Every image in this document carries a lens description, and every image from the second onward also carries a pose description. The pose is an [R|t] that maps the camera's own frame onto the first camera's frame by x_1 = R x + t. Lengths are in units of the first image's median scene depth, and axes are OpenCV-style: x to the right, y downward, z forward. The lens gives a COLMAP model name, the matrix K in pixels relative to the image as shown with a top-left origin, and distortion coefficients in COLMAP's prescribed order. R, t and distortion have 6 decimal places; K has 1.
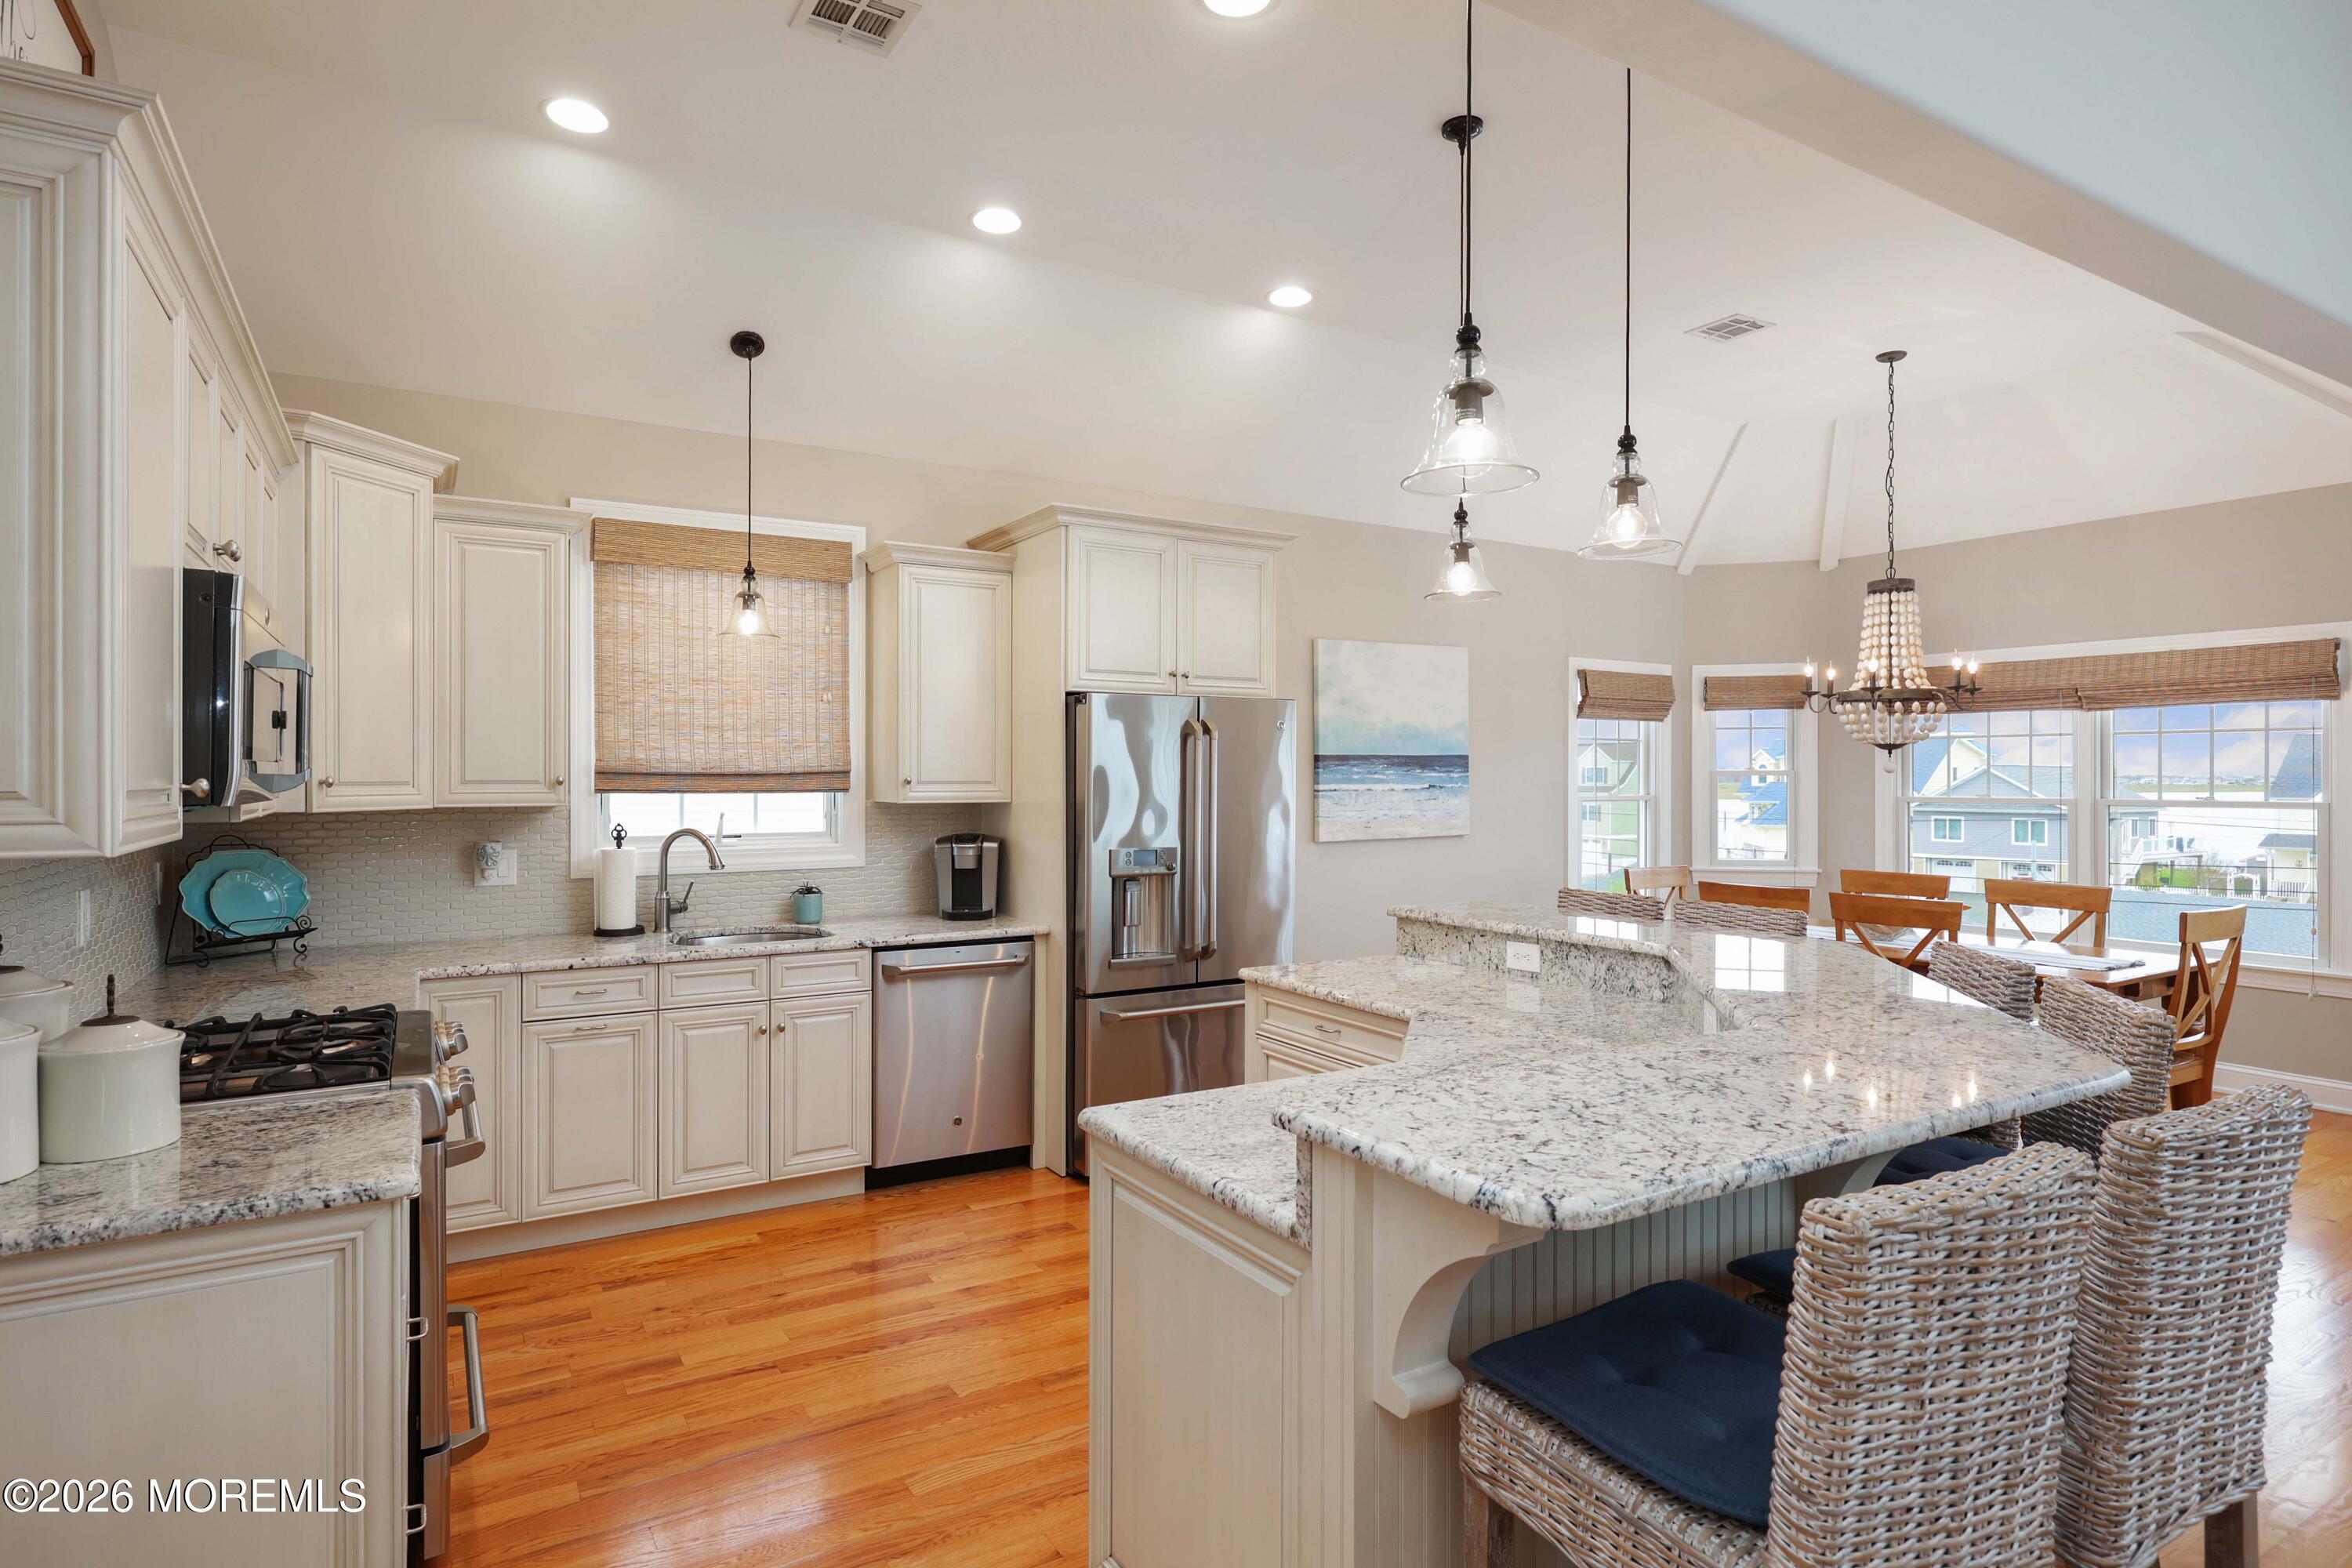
lens RADIAL K [[1182.5, 0, 1138.7], [0, 1182.5, 792.2], [0, 0, 1]] dist [-0.002638, -0.000277]
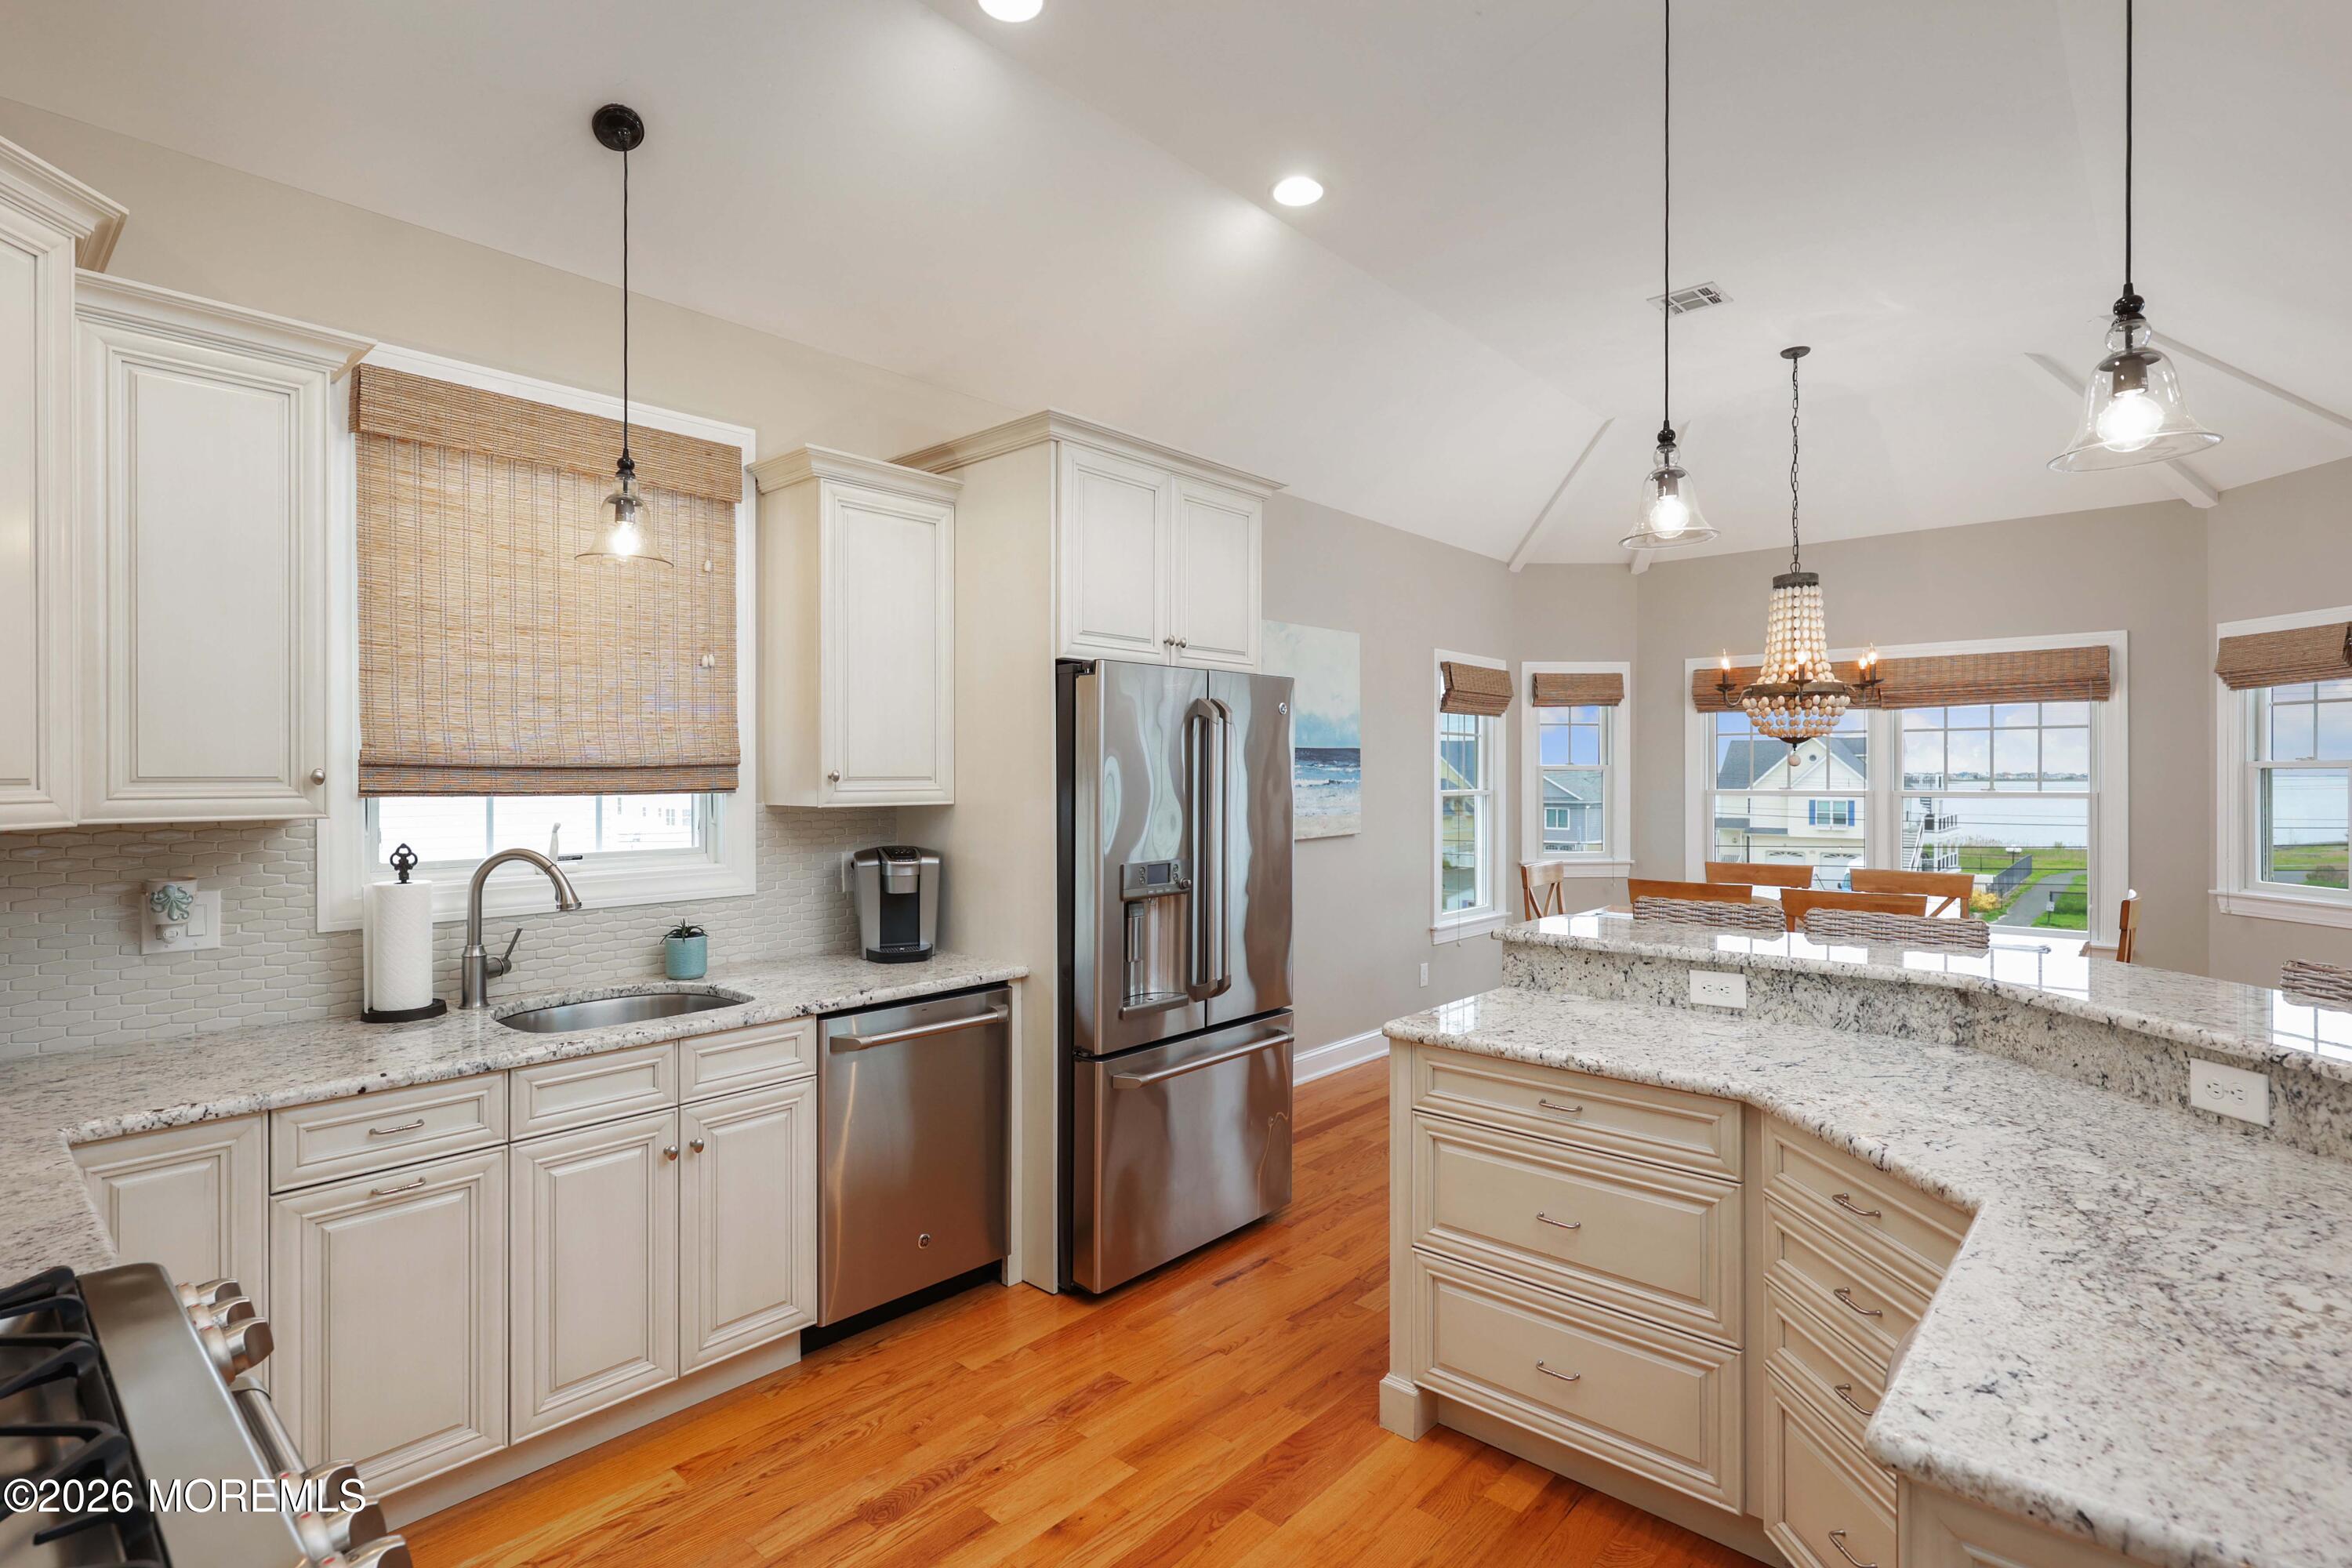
lens RADIAL K [[1100.5, 0, 1094.0], [0, 1100.5, 787.0], [0, 0, 1]] dist [-0.003511, -0.000021]
pose [[0.962631, -0.005594, 0.270759, -0.235124], [0.006367, 0.999978, -0.001979, -0.000608], [-0.270742, 0.003629, 0.962645, 0.315166]]
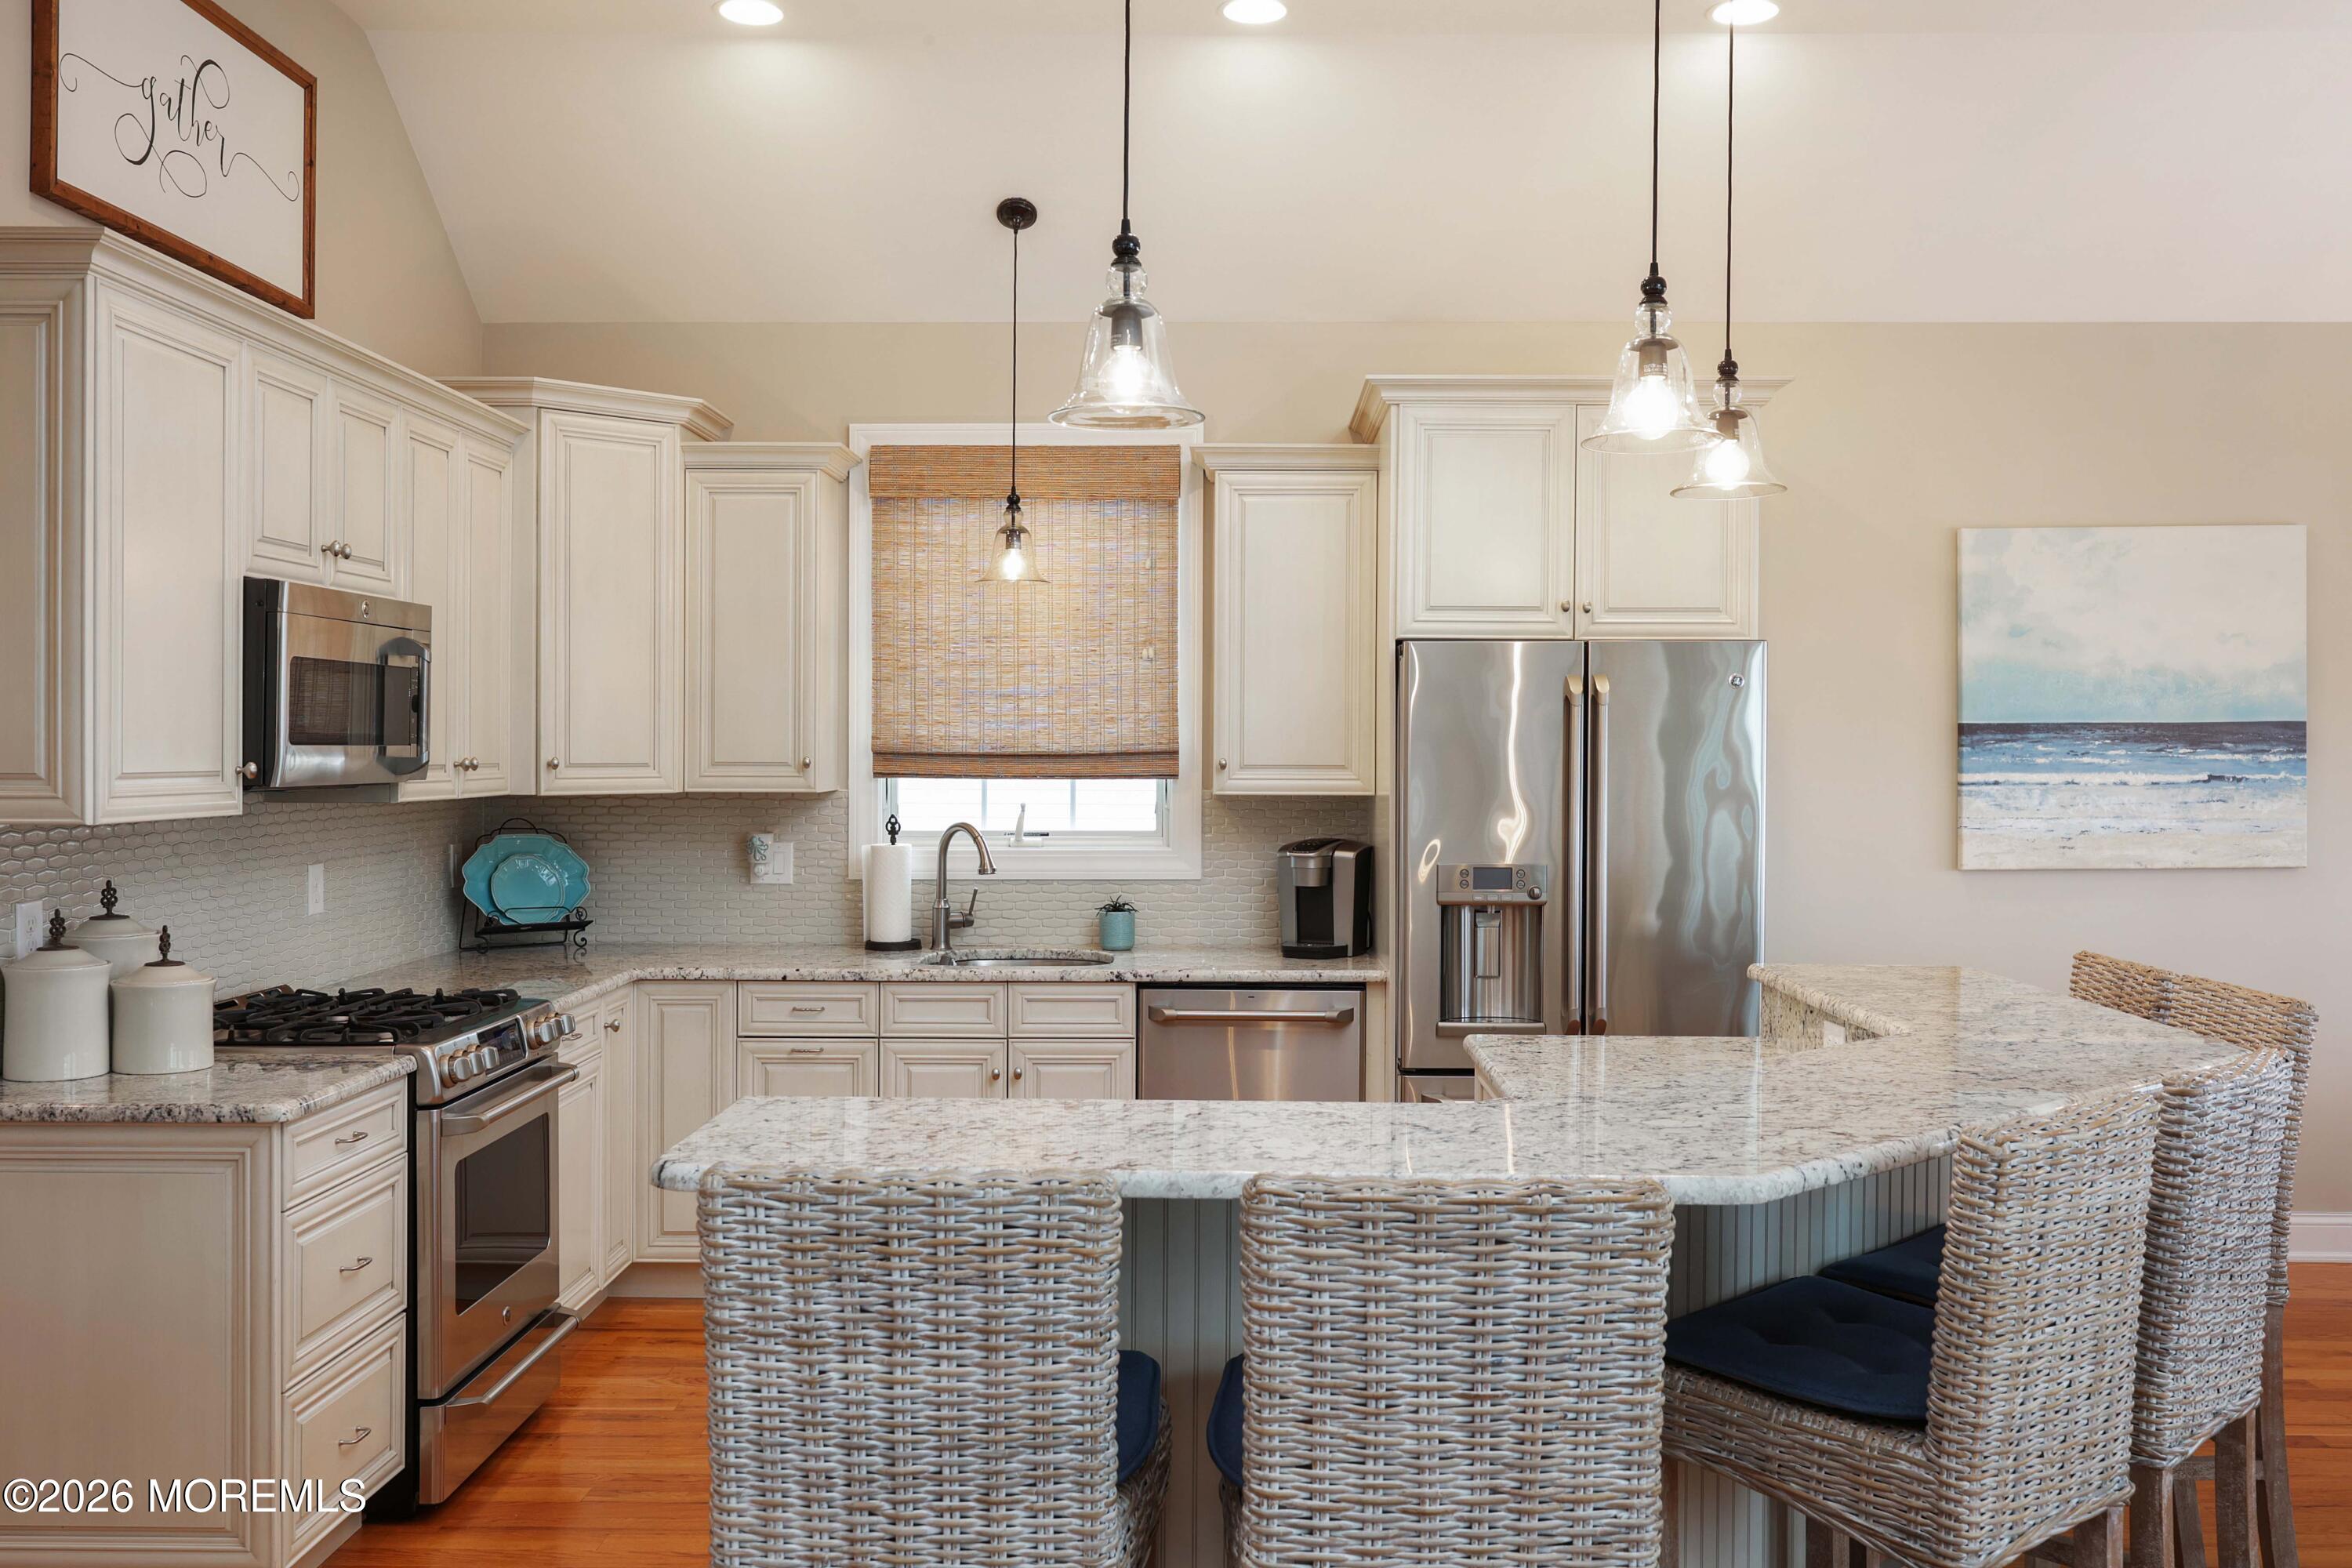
lens RADIAL K [[1978.6, 0, 1183.8], [0, 1978.6, 781.8], [0, 0, 1]] dist [-0.012941, 0.016521]
pose [[0.857827, 0.009630, -0.513849, 0.438591], [-0.008820, 0.999953, 0.004016, -0.003615], [0.513863, 0.001088, 0.857871, -0.080591]]
